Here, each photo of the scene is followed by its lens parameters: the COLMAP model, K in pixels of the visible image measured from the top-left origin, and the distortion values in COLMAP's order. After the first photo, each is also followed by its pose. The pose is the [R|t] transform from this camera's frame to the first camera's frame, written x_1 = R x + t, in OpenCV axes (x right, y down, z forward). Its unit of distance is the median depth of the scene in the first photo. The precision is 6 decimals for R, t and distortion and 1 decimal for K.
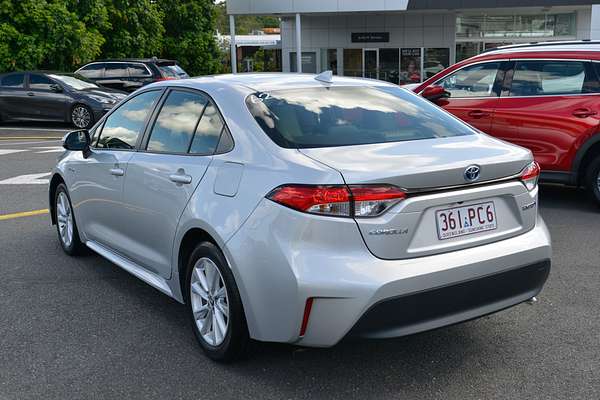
lens RADIAL K [[644.2, 0, 299.3], [0, 644.2, 201.1], [0, 0, 1]] dist [0.051160, 0.000000]
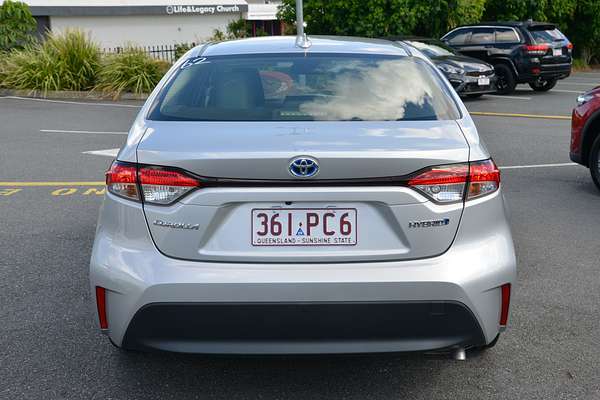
lens RADIAL K [[742.3, 0, 300.9], [0, 742.3, 199.5], [0, 0, 1]] dist [0.093116, 0.000000]
pose [[0.871091, 0.120375, -0.476141, 0.668668], [-0.113088, 0.992608, 0.044052, -0.041963], [0.477924, 0.015473, 0.878265, 0.211468]]
